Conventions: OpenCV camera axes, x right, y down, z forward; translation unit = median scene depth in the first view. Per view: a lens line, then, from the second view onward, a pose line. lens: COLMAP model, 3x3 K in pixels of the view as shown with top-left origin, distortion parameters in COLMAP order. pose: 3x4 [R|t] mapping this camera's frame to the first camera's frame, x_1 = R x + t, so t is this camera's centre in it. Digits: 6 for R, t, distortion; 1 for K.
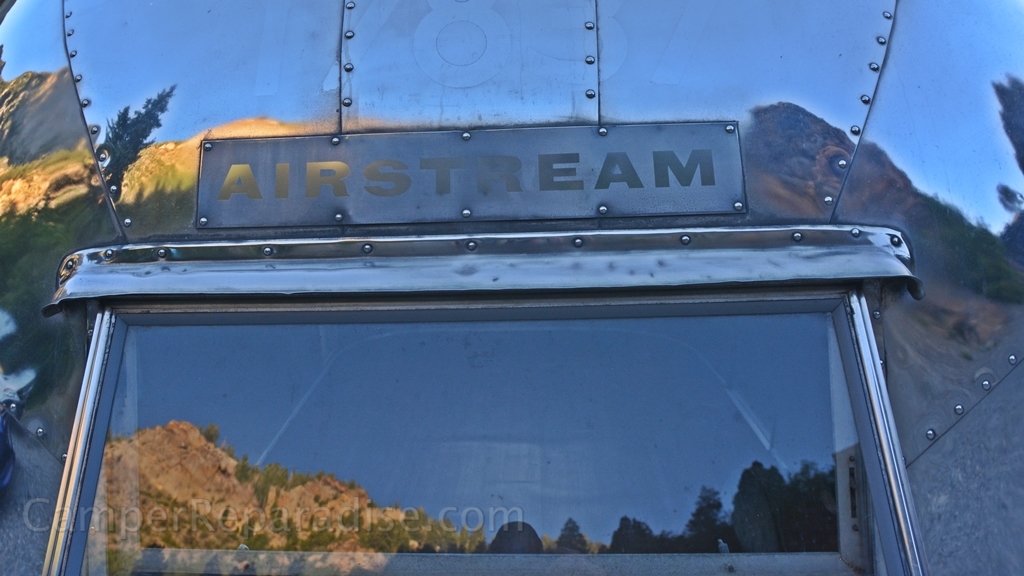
lens RADIAL K [[629.1, 0, 512.0], [0, 629.1, 288.0], [0, 0, 1]] dist [-0.078132, 0.032745]
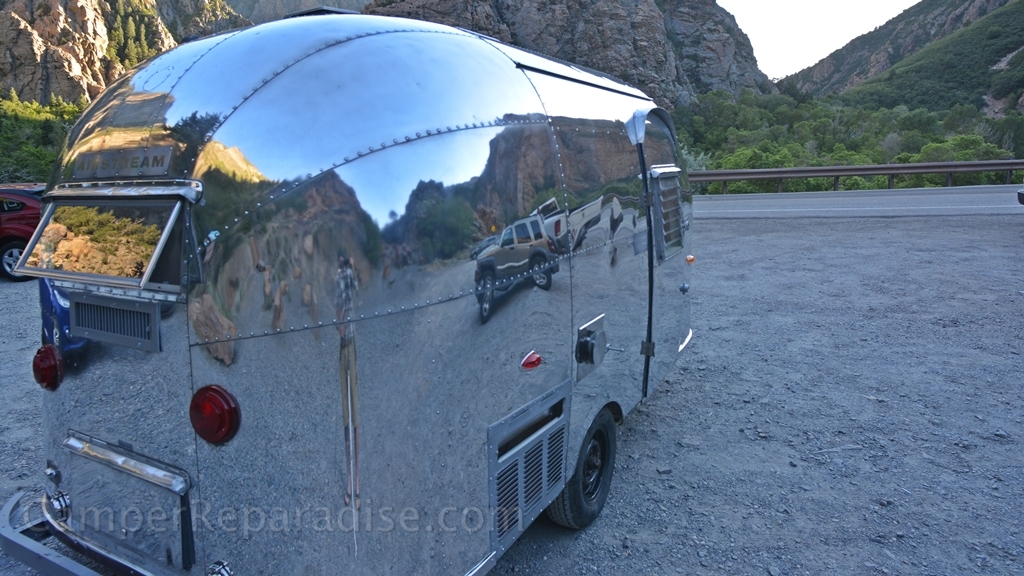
lens RADIAL K [[629.1, 0, 512.0], [0, 629.1, 288.0], [0, 0, 1]] dist [-0.078132, 0.032745]
pose [[0.883262, 0.110590, -0.455651, 3.198399], [-0.235430, 0.945007, -0.227012, 0.658985], [0.405488, 0.307785, 0.860725, -0.677674]]
